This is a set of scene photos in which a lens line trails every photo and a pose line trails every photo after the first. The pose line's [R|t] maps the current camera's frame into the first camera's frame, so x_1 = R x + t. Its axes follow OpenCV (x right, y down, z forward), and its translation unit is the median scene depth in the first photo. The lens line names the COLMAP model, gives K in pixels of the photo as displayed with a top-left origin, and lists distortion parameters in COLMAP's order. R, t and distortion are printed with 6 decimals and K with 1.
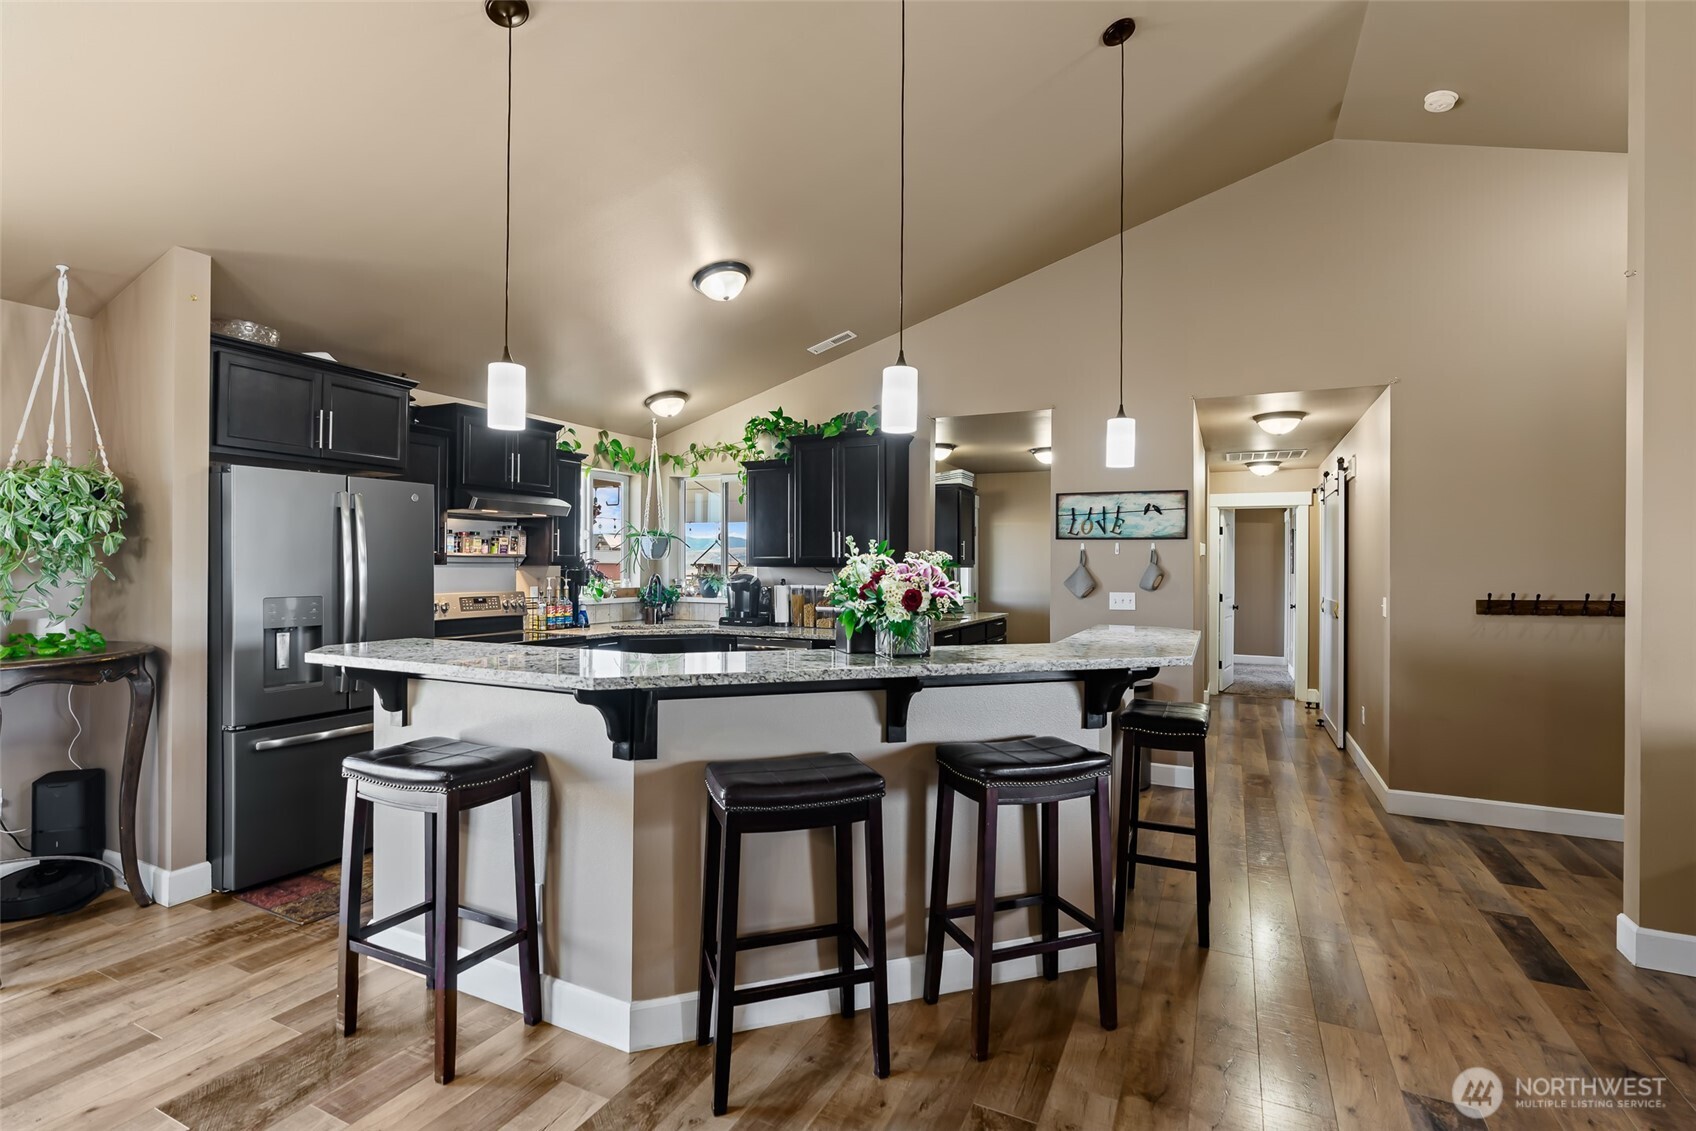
lens RADIAL K [[782.0, 0, 852.4], [0, 782.0, 567.4], [0, 0, 1]] dist [-0.005680, -0.000022]
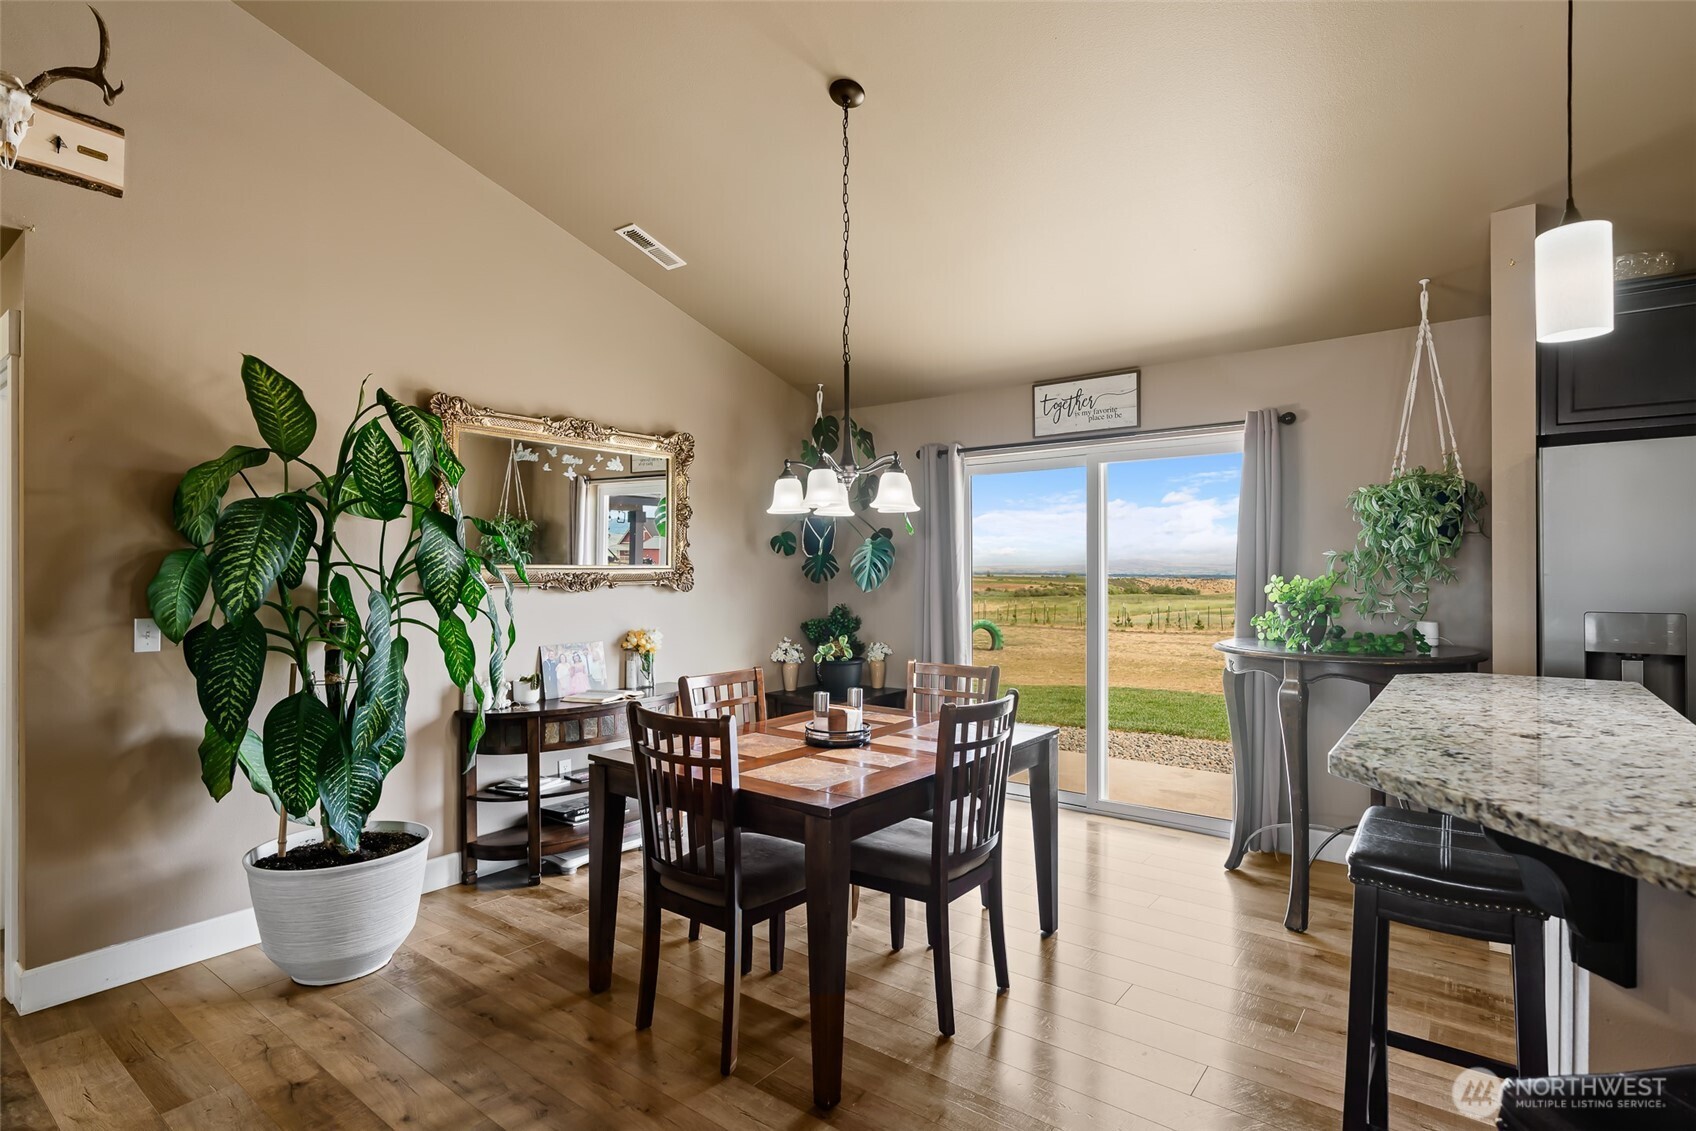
lens RADIAL K [[860.2, 0, 854.2], [0, 860.2, 573.8], [0, 0, 1]] dist [0.000502, 0.000253]
pose [[-0.222377, -0.002585, -0.974957, 0.282773], [0.003487, 0.999988, -0.003446, 0.002418], [0.974955, -0.004166, -0.222365, 0.557151]]
